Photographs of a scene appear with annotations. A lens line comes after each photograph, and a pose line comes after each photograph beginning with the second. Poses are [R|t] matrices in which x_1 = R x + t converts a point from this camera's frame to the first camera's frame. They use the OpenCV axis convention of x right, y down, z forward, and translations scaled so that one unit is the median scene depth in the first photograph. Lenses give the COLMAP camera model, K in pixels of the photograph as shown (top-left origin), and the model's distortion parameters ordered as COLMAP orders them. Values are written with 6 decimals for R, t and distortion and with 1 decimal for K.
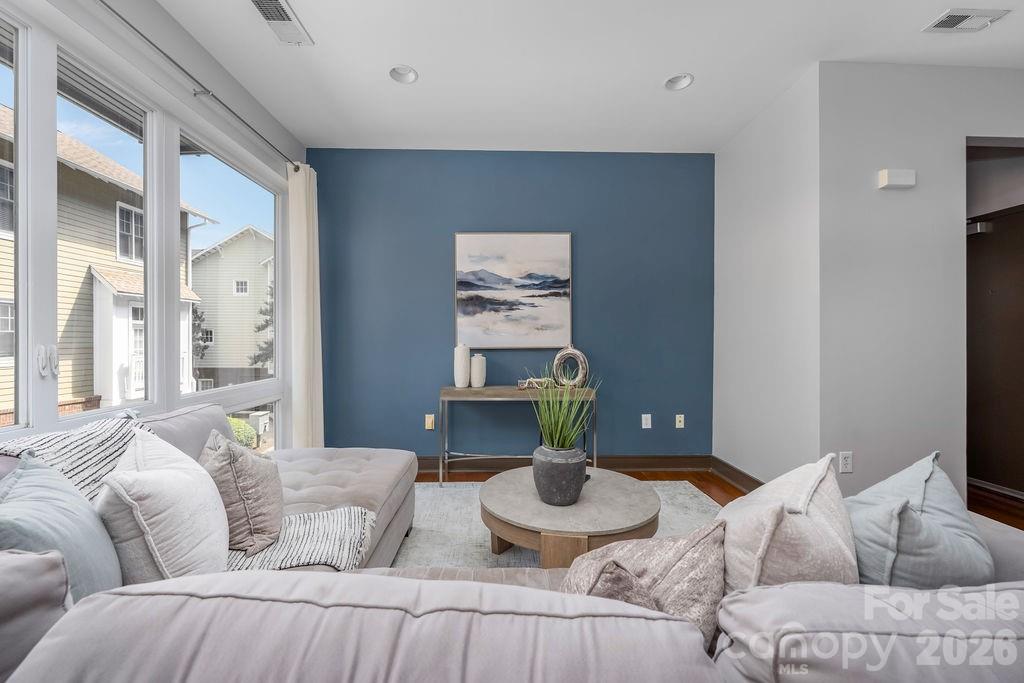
lens RADIAL K [[424.6, 0, 515.0], [0, 424.6, 340.9], [0, 0, 1]] dist [-0.004125, -0.000206]
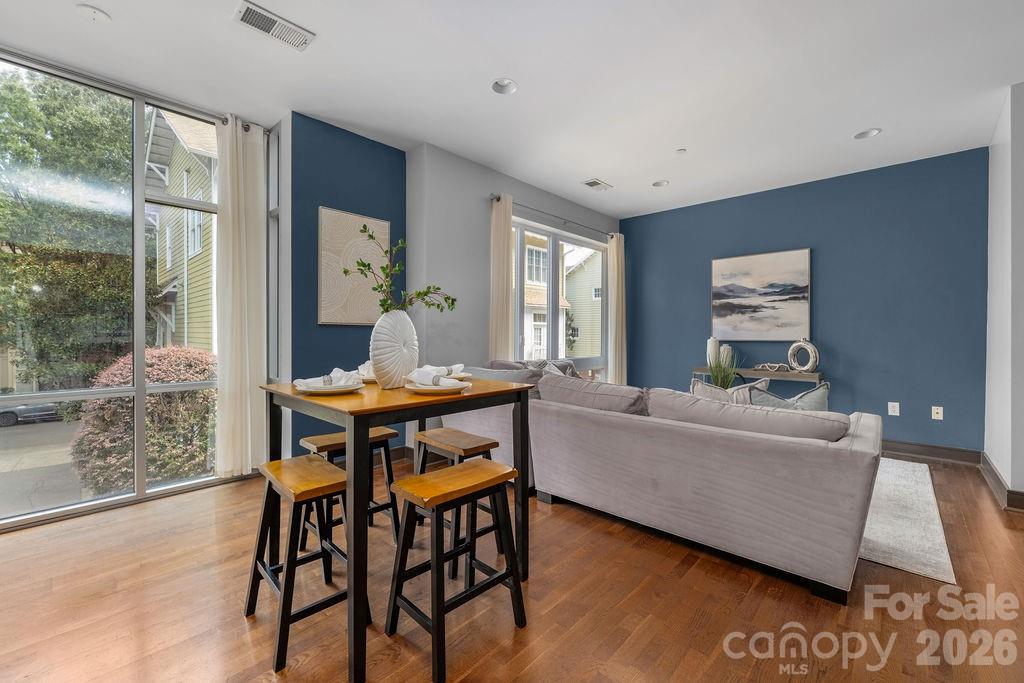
lens RADIAL K [[424.6, 0, 505.0], [0, 424.6, 336.6], [0, 0, 1]] dist [-0.004125, -0.000206]
pose [[0.701077, 0.006567, -0.713055, 0.392294], [-0.008342, 0.999965, 0.001008, 0.009466], [0.713037, 0.005242, 0.701107, -0.499814]]
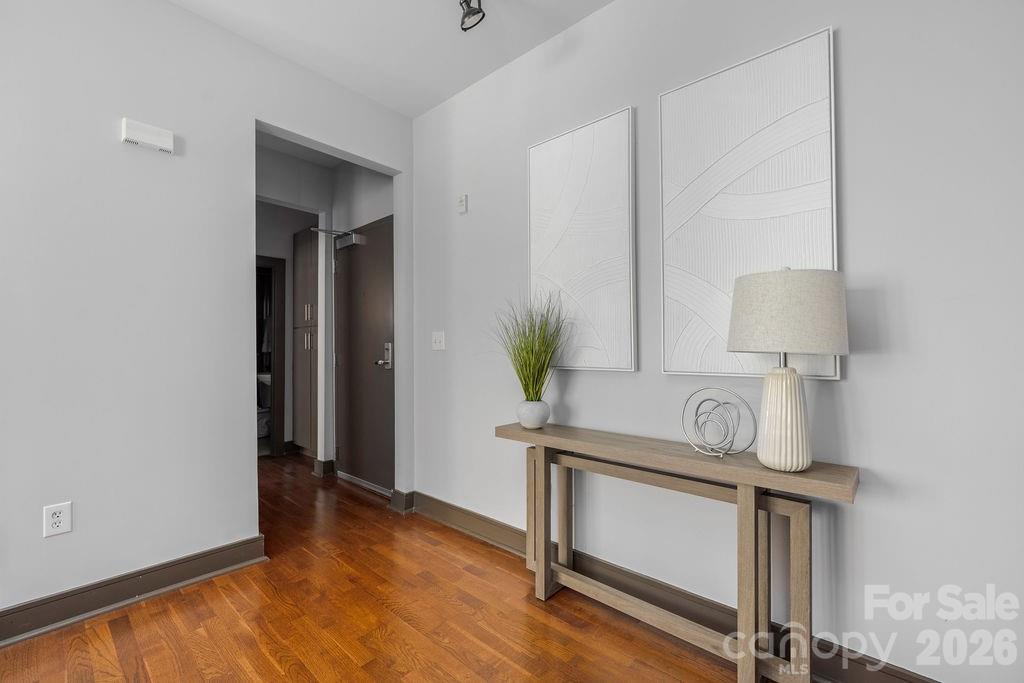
lens RADIAL K [[424.6, 0, 515.3], [0, 424.6, 341.0], [0, 0, 1]] dist [-0.004125, -0.000206]
pose [[0.683160, 0.007555, 0.730230, 0.551117], [0.013440, 0.999647, -0.022917, 0.015078], [-0.730145, 0.025471, 0.682817, -0.014584]]
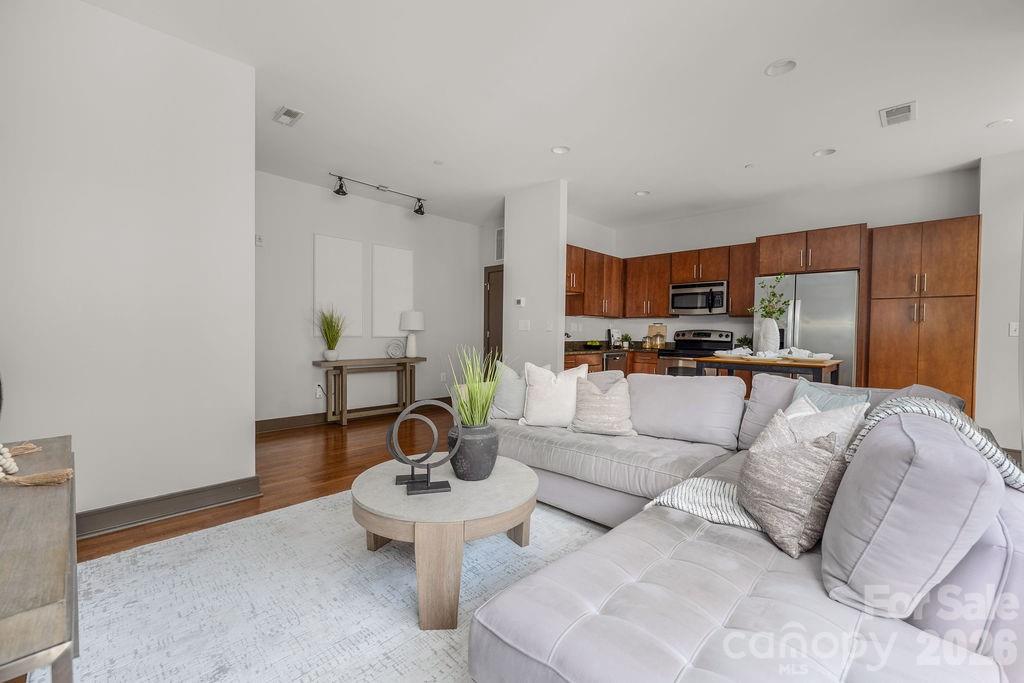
lens RADIAL K [[424.6, 0, 515.2], [0, 424.6, 342.6], [0, 0, 1]] dist [-0.004125, -0.000206]
pose [[-0.695314, -0.037087, 0.717749, -0.397717], [-0.010788, 0.999094, 0.041173, -0.002635], [-0.718625, 0.020885, -0.695084, 0.886778]]
